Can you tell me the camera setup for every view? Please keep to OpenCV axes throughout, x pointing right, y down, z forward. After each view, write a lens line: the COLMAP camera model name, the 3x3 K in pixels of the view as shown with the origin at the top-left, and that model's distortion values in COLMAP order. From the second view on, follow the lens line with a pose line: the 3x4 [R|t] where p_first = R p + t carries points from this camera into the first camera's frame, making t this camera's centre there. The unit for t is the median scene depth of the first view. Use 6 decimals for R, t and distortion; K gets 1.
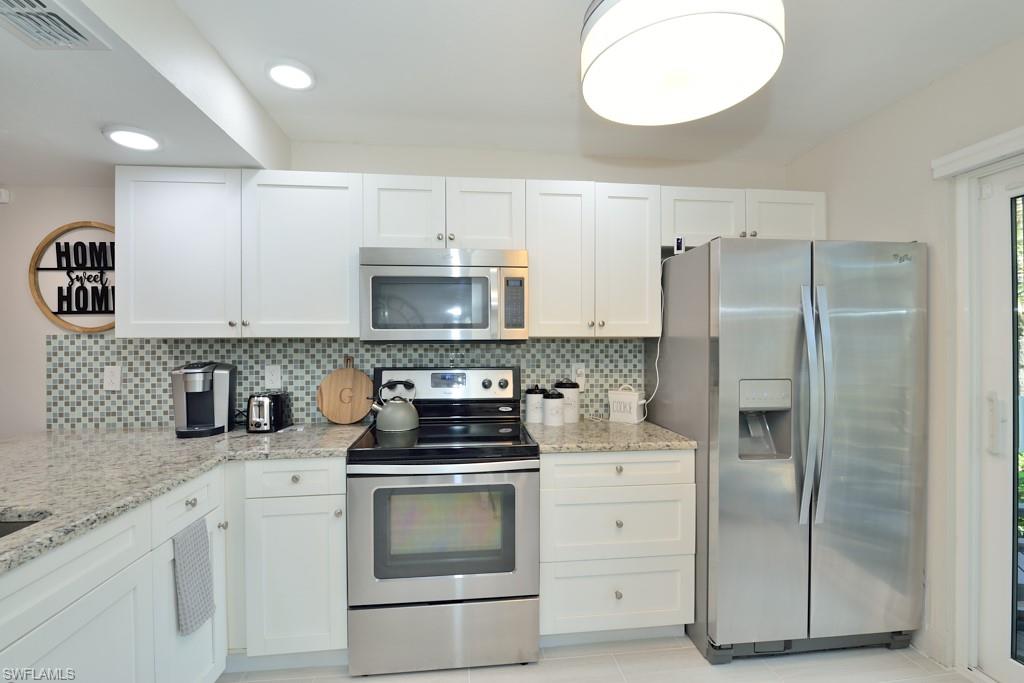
lens RADIAL K [[453.6, 0, 511.2], [0, 453.6, 344.8], [0, 0, 1]] dist [-0.014260, -0.000455]
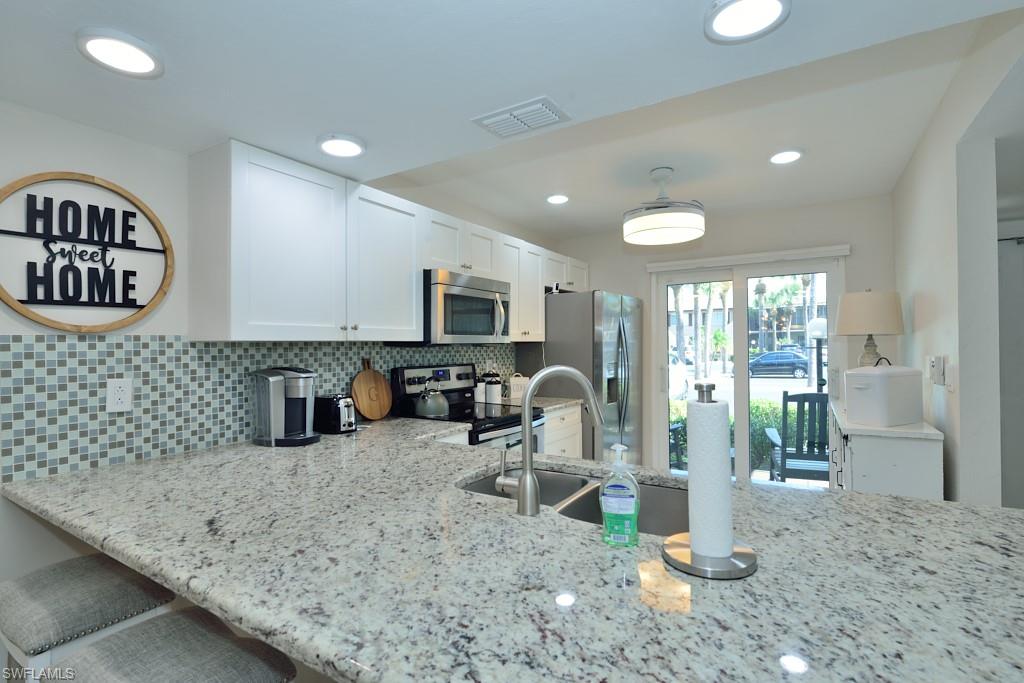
lens RADIAL K [[495.6, 0, 514.3], [0, 495.6, 342.1], [0, 0, 1]] dist [-0.004654, 0.000332]
pose [[0.613729, 0.002310, 0.789513, -1.135388], [0.007985, 0.999926, -0.009133, 0.000040], [-0.789476, 0.011910, 0.613665, -0.006426]]
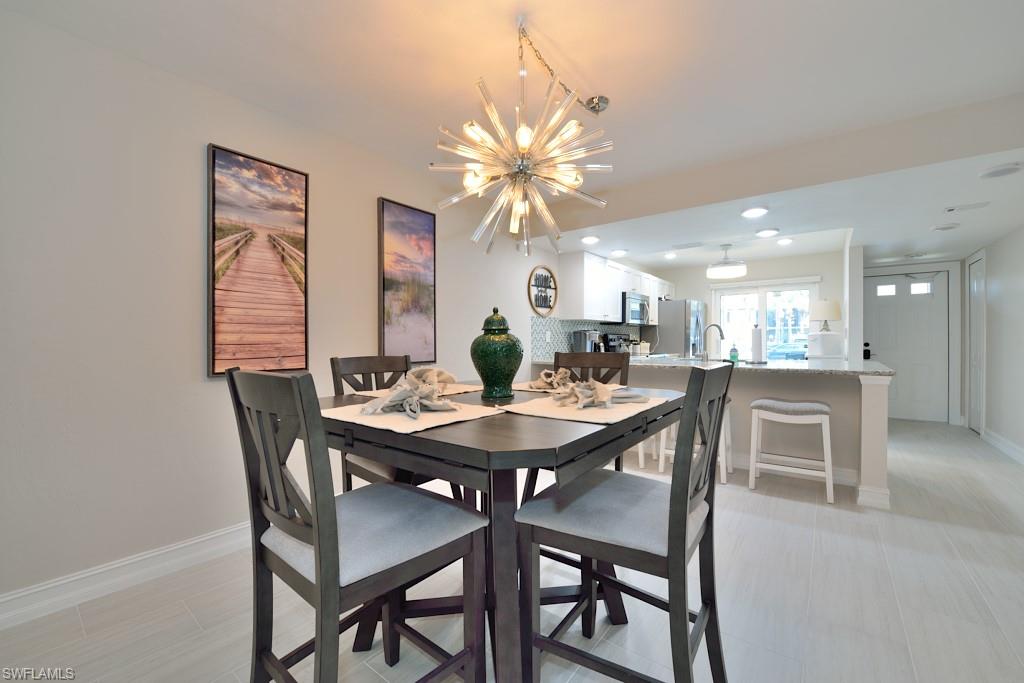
lens RADIAL K [[410.6, 0, 508.3], [0, 410.6, 339.1], [0, 0, 1]] dist [-0.012223, -0.001200]
pose [[0.705269, 0.002553, 0.708936, -2.489654], [0.001975, 0.999983, -0.005566, 0.097815], [-0.708938, 0.005326, 0.705251, -0.304007]]
